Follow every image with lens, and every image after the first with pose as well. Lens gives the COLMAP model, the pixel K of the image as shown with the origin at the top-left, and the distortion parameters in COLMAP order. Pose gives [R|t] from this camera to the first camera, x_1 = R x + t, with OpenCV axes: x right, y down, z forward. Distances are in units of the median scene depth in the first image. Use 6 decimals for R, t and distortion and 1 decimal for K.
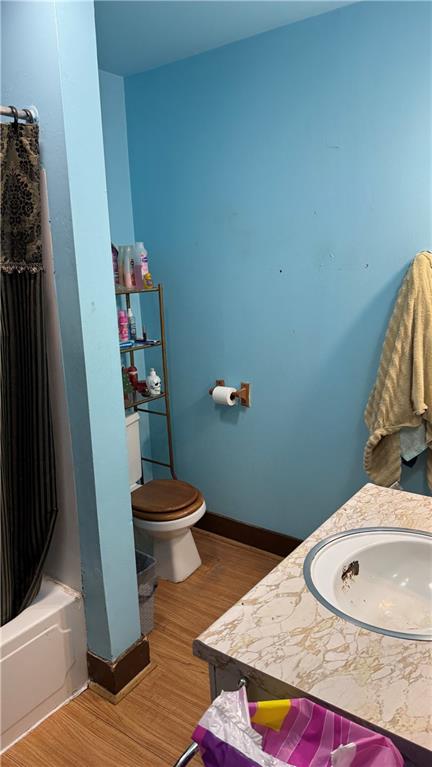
lens RADIAL K [[536.5, 0, 223.0], [0, 536.5, 384.8], [0, 0, 1]] dist [0.026756, -0.029124]
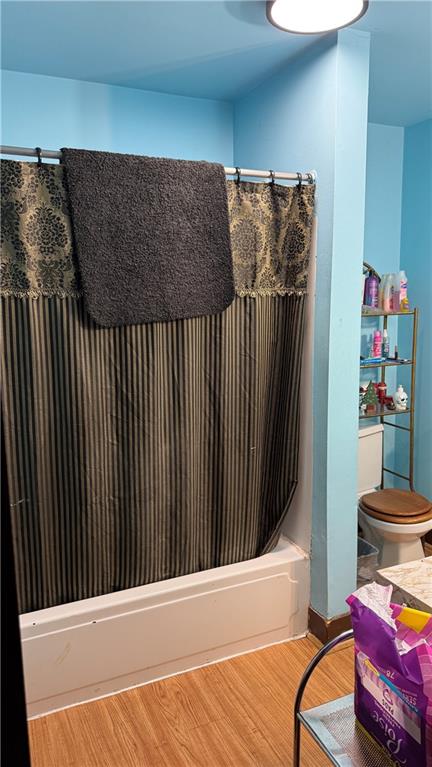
lens RADIAL K [[536.5, 0, 211.6], [0, 536.5, 384.1], [0, 0, 1]] dist [0.026756, -0.029124]
pose [[0.863777, 0.090993, -0.495590, 0.115075], [-0.116022, 0.993048, -0.019889, 0.049836], [0.490335, 0.074679, 0.868329, -0.197589]]
